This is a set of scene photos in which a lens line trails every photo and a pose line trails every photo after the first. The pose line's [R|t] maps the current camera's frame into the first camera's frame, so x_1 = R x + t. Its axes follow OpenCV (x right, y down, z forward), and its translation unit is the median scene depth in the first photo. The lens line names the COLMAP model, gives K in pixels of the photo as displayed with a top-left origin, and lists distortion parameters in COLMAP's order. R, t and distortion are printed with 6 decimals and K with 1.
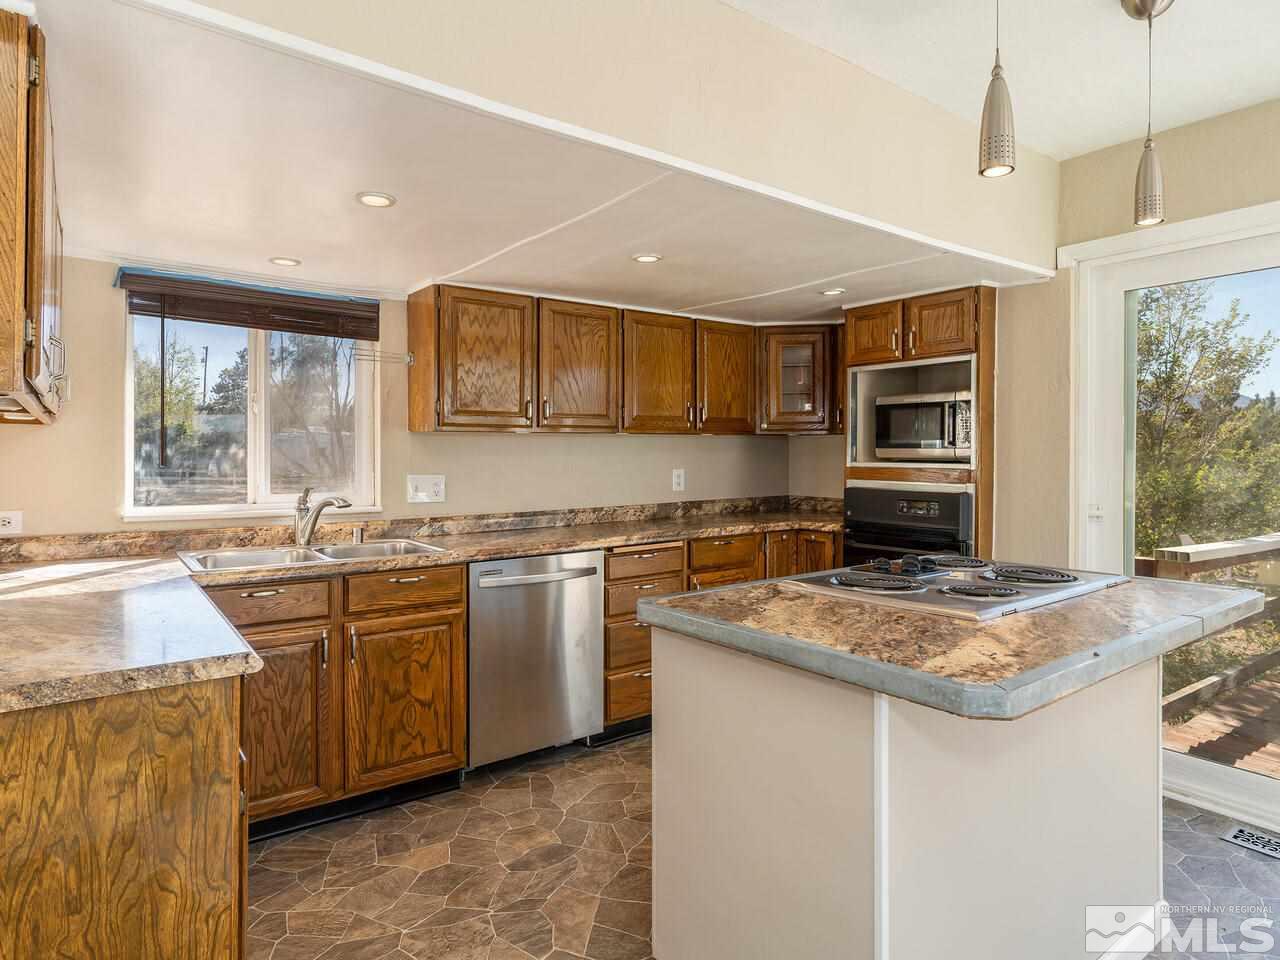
lens RADIAL K [[748.1, 0, 691.6], [0, 748.1, 450.4], [0, 0, 1]] dist [-0.001015, 0.000392]
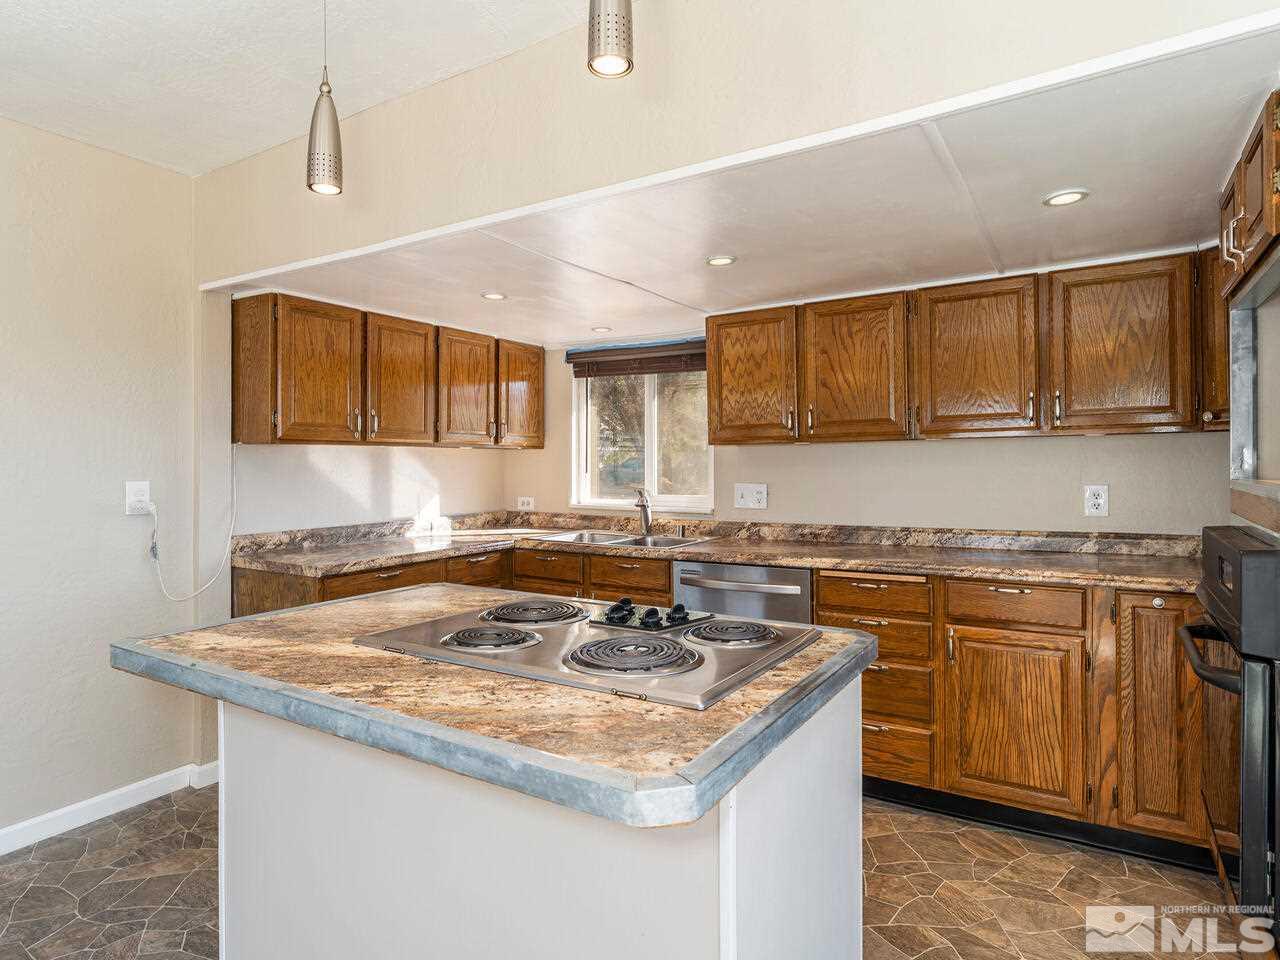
lens RADIAL K [[748.1, 0, 646.1], [0, 748.1, 485.3], [0, 0, 1]] dist [-0.001015, 0.000392]
pose [[0.333642, 0.029949, -0.942224, 0.619534], [0.012984, 0.999254, 0.036360, -0.007119], [0.942610, -0.024365, 0.333005, 0.461518]]
